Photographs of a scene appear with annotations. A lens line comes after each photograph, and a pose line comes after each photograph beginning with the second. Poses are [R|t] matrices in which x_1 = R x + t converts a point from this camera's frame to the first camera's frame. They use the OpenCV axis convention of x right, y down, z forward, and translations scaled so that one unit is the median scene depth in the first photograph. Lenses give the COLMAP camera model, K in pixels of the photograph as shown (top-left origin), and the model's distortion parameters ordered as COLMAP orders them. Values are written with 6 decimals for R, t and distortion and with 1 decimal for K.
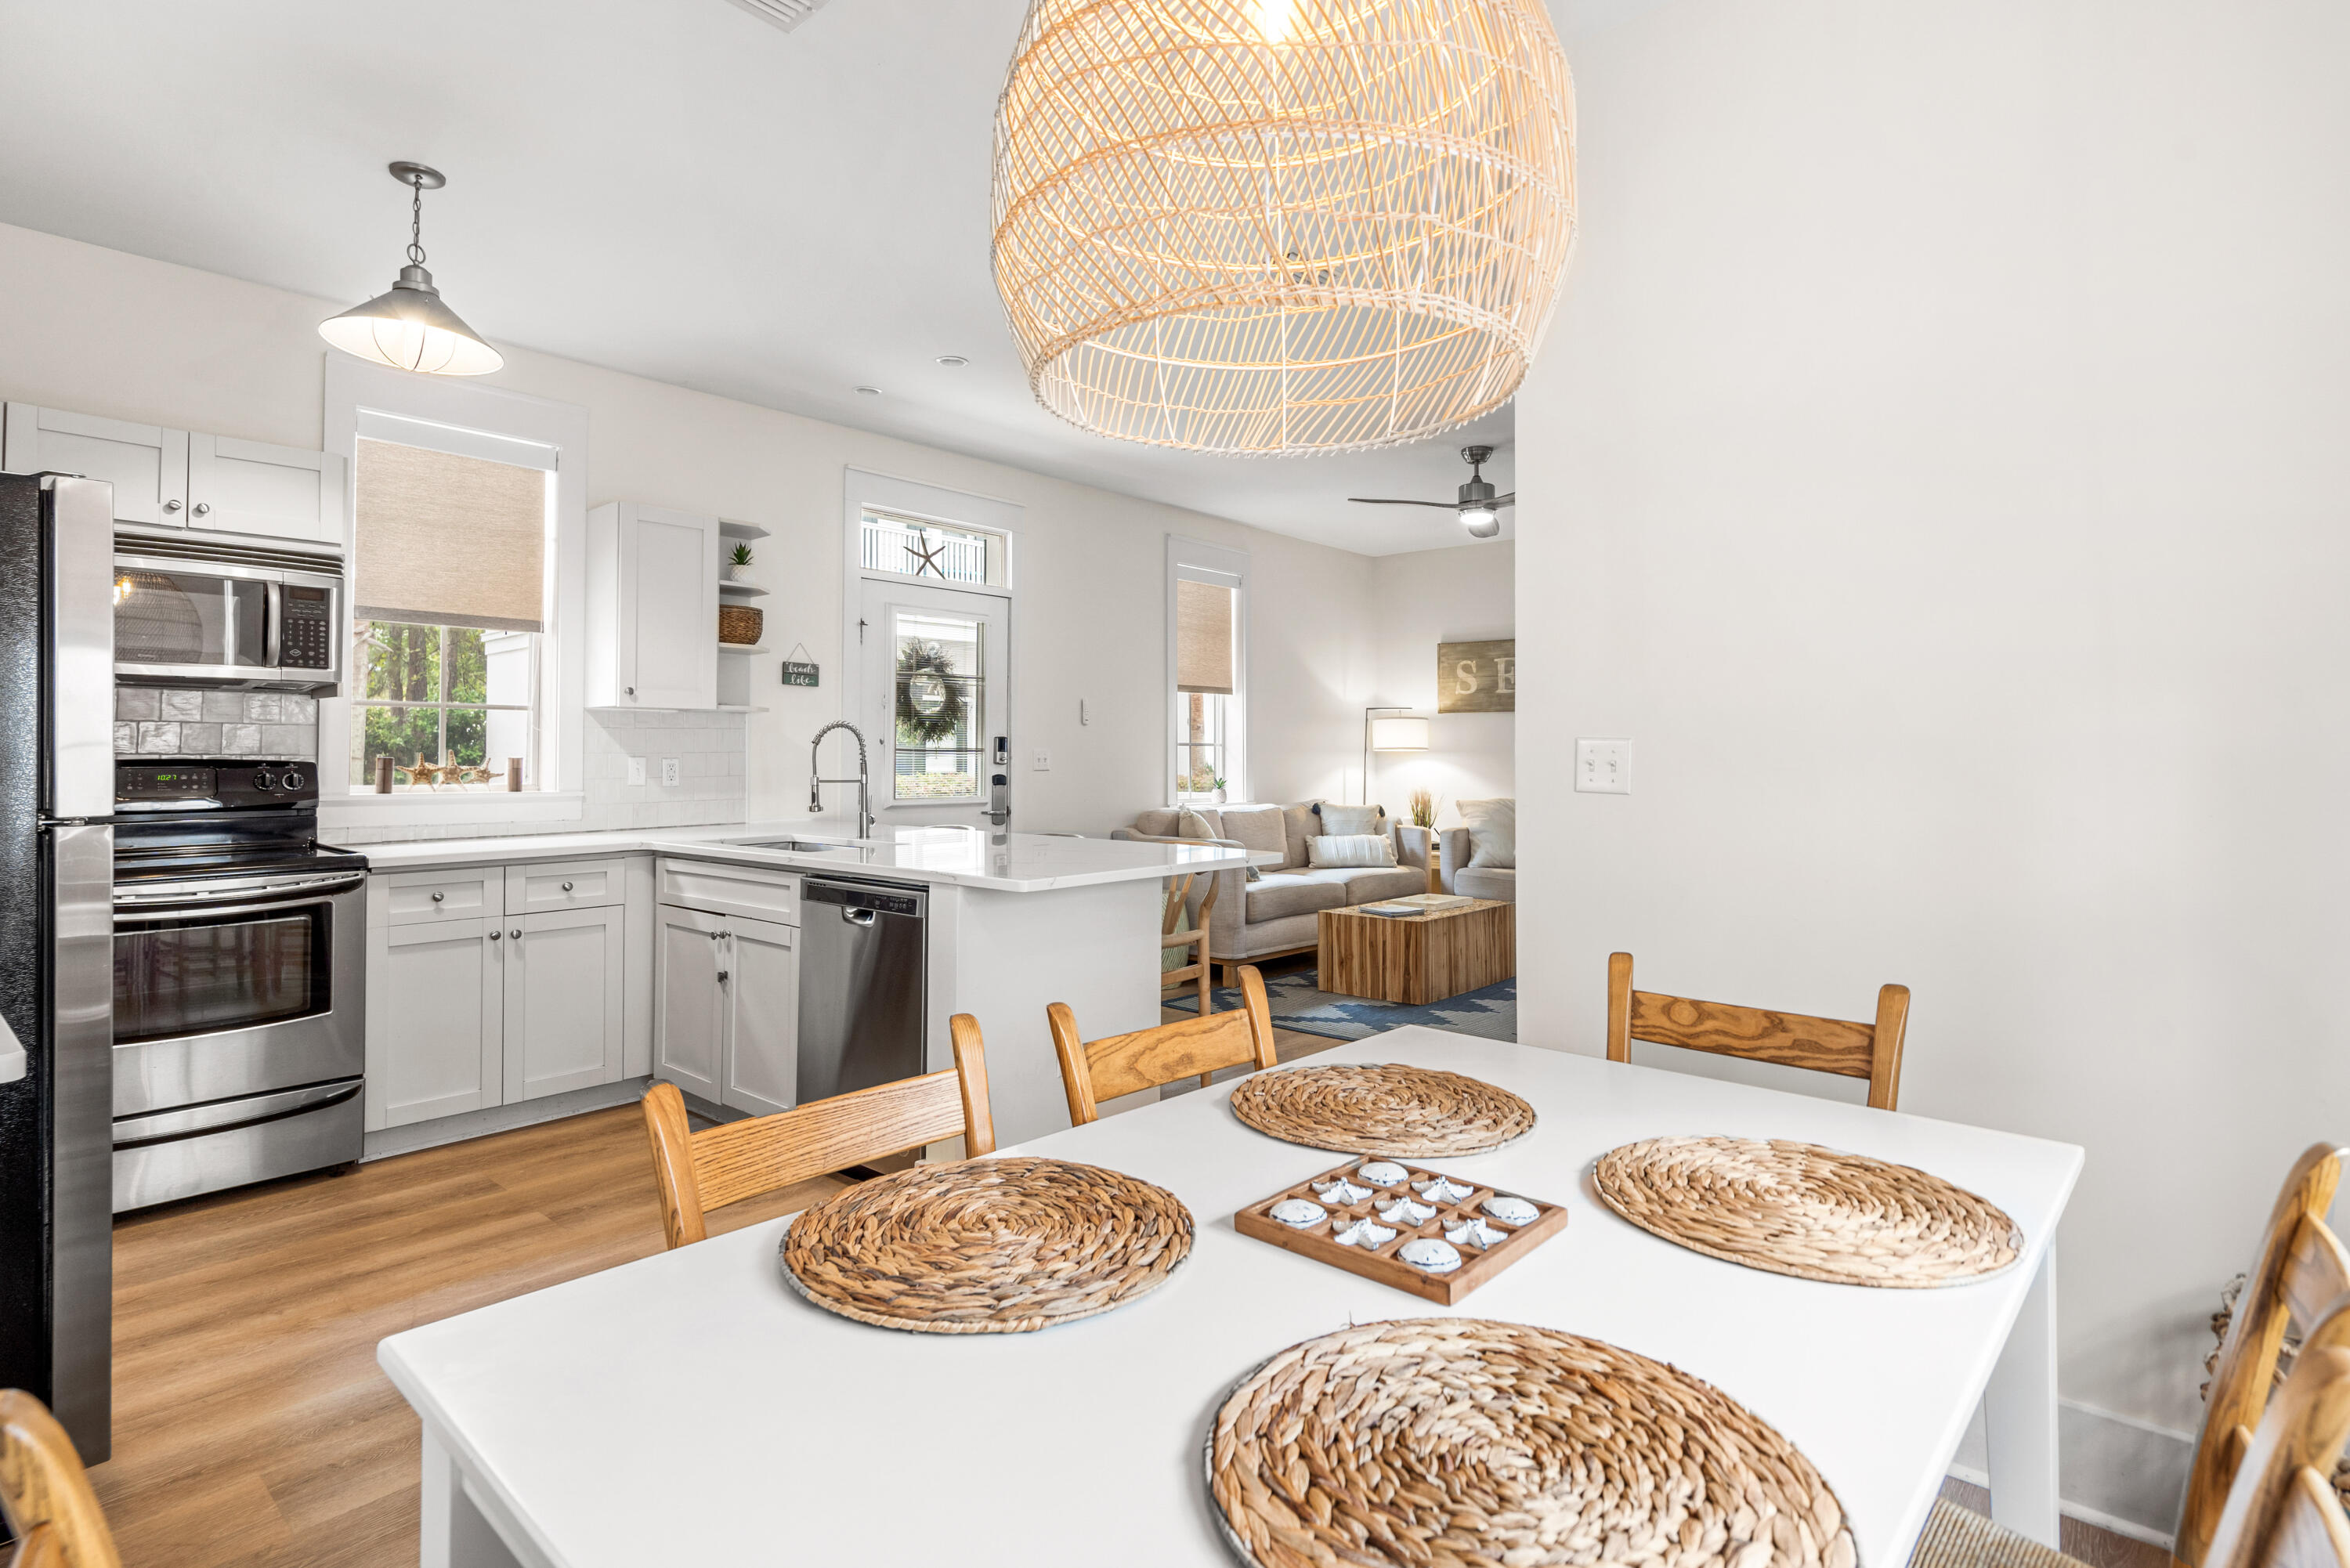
lens RADIAL K [[1131.9, 0, 1146.3], [0, 1131.9, 732.7], [0, 0, 1]] dist [0.002974, 0.000292]
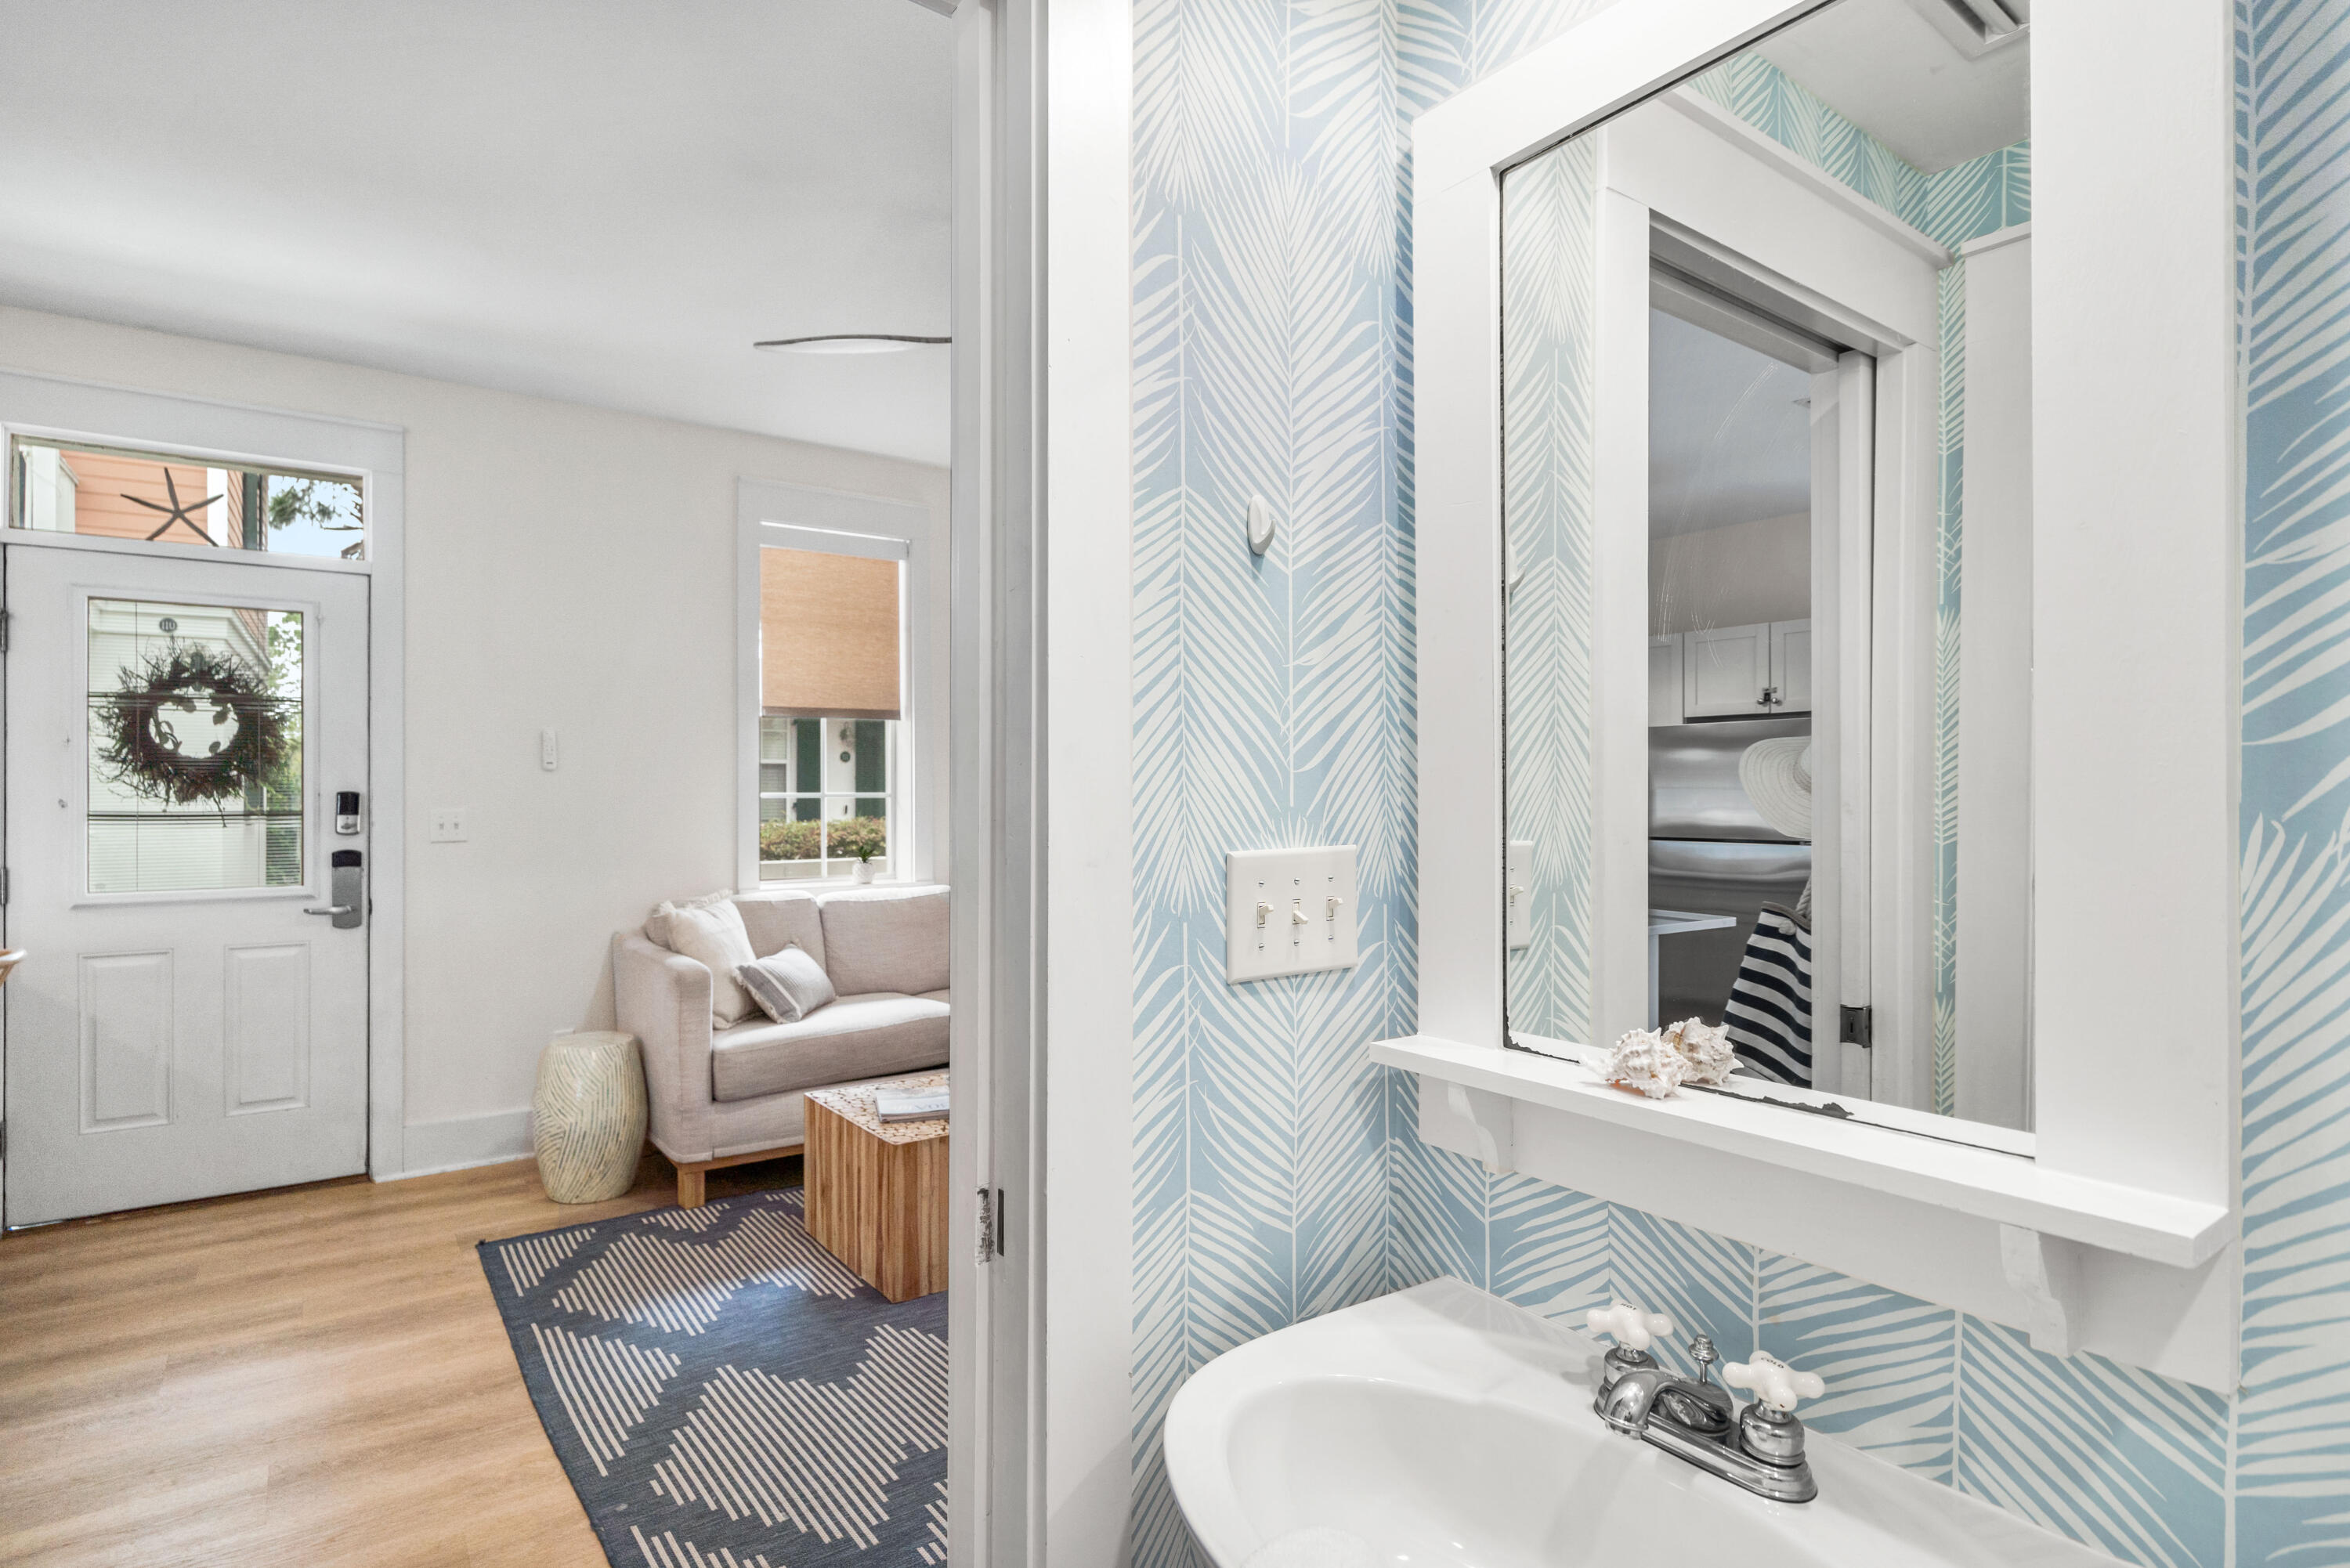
lens RADIAL K [[1117.1, 0, 1024.1], [0, 1117.1, 800.0], [0, 0, 1]] dist [-0.000147, -0.000006]
pose [[0.963985, 0.000892, -0.265956, 0.573441], [0.007591, 0.999495, 0.030868, -0.011857], [0.265849, -0.031775, 0.963491, 0.680649]]
